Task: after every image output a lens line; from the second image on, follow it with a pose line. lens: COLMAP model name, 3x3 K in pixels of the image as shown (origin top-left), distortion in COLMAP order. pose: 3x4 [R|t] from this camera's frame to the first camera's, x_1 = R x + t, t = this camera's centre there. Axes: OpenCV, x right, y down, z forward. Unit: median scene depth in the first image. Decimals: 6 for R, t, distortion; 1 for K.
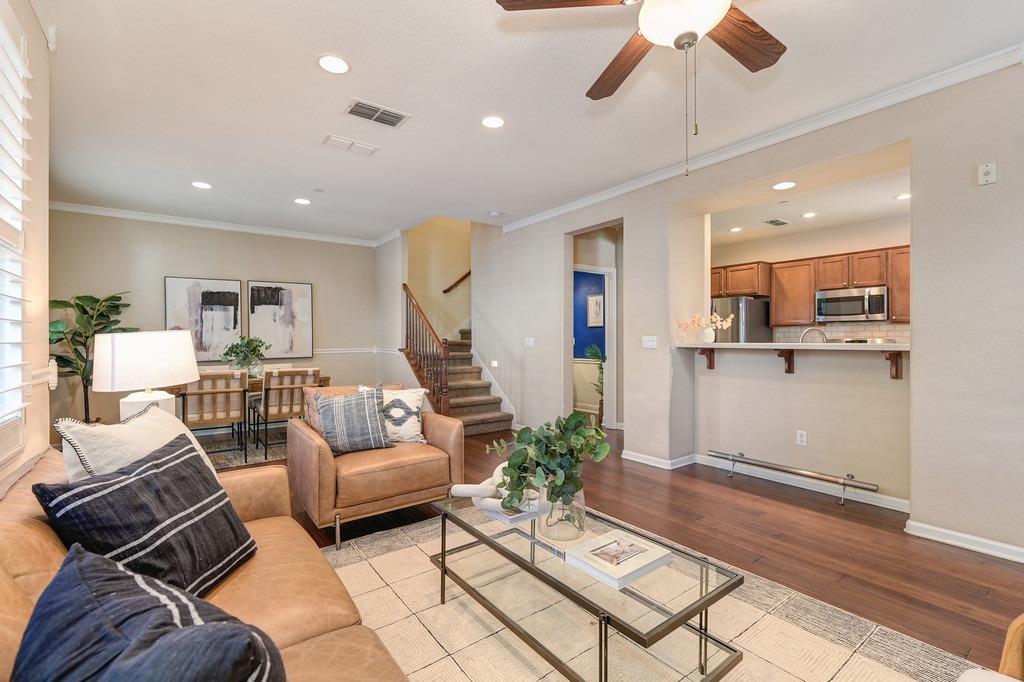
lens RADIAL K [[450.7, 0, 514.5], [0, 450.7, 338.3], [0, 0, 1]] dist [-0.000777, -0.000080]
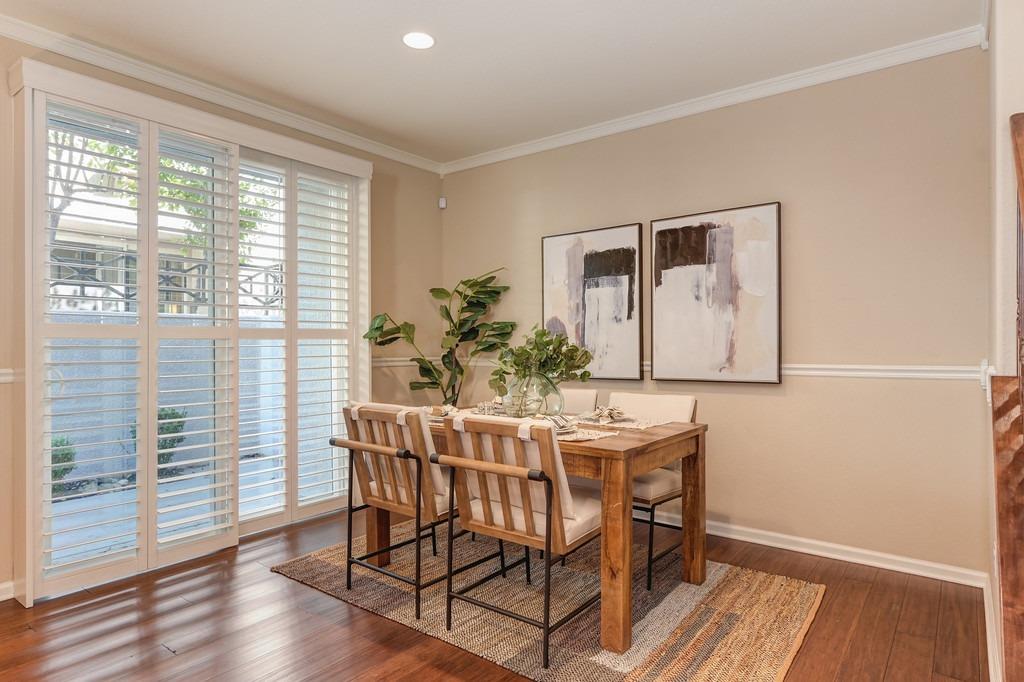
lens RADIAL K [[590.5, 0, 512.0], [0, 590.5, 341.0], [0, 0, 1]] dist [-0.000134, -0.000008]
pose [[0.266648, 0.001810, -0.963792, -0.003607], [0.001972, 0.999995, 0.002423, 0.002670], [0.963792, -0.002547, 0.266644, 0.687616]]
